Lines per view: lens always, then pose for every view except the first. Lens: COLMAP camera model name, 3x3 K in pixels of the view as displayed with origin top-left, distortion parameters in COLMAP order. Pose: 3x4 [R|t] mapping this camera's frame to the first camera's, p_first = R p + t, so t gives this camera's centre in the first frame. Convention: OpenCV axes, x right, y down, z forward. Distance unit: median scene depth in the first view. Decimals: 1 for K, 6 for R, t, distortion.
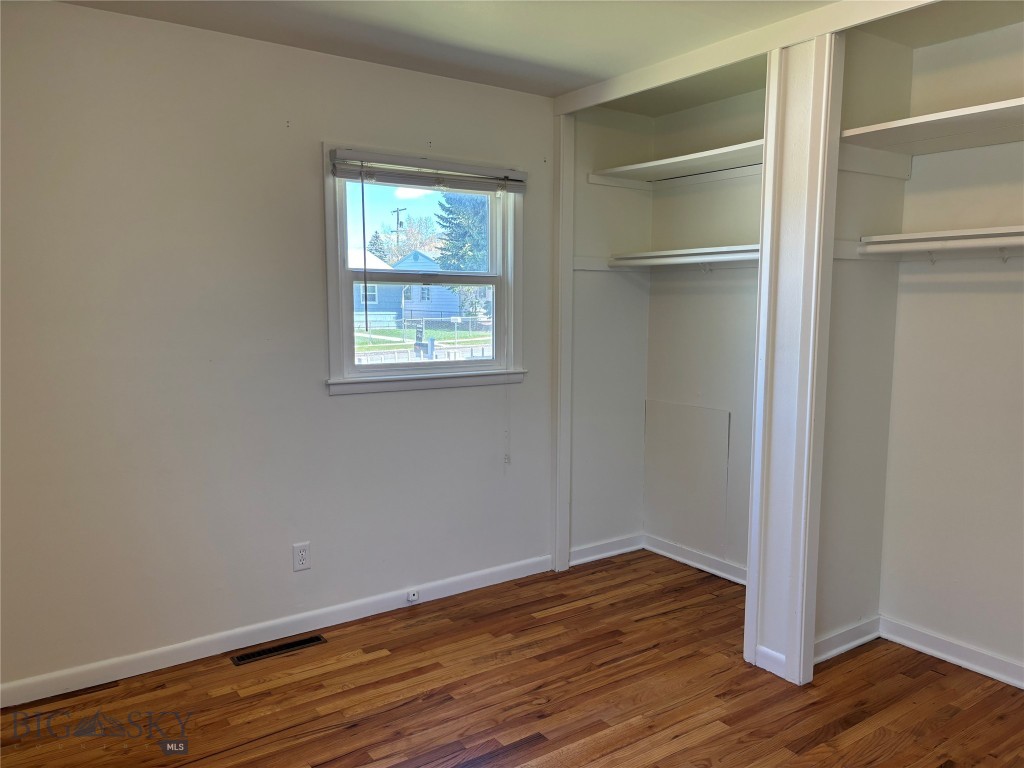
lens RADIAL K [[767.2, 0, 512.0], [0, 767.2, 384.0], [0, 0, 1]] dist [0.005451, 0.000377]
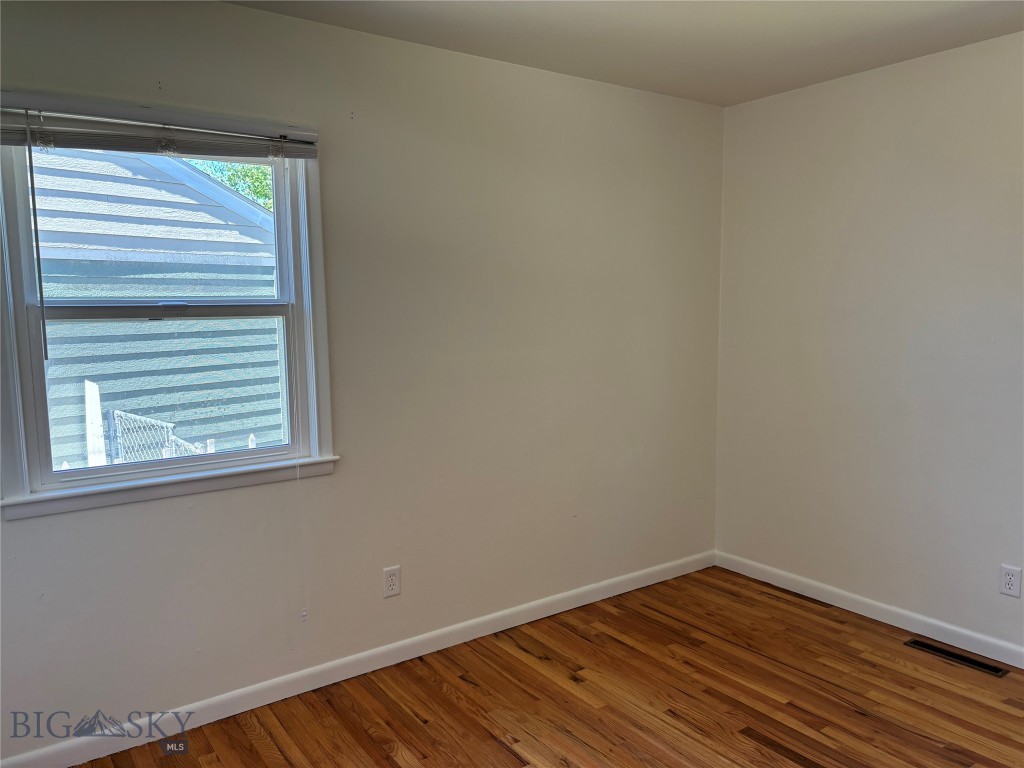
lens RADIAL K [[767.2, 0, 512.0], [0, 767.2, 384.0], [0, 0, 1]] dist [0.005451, 0.000377]
pose [[0.010323, 0.100085, -0.994925, 0.718979], [-0.097716, 0.990317, 0.098608, -0.047745], [0.995161, 0.096202, 0.020003, 0.431766]]
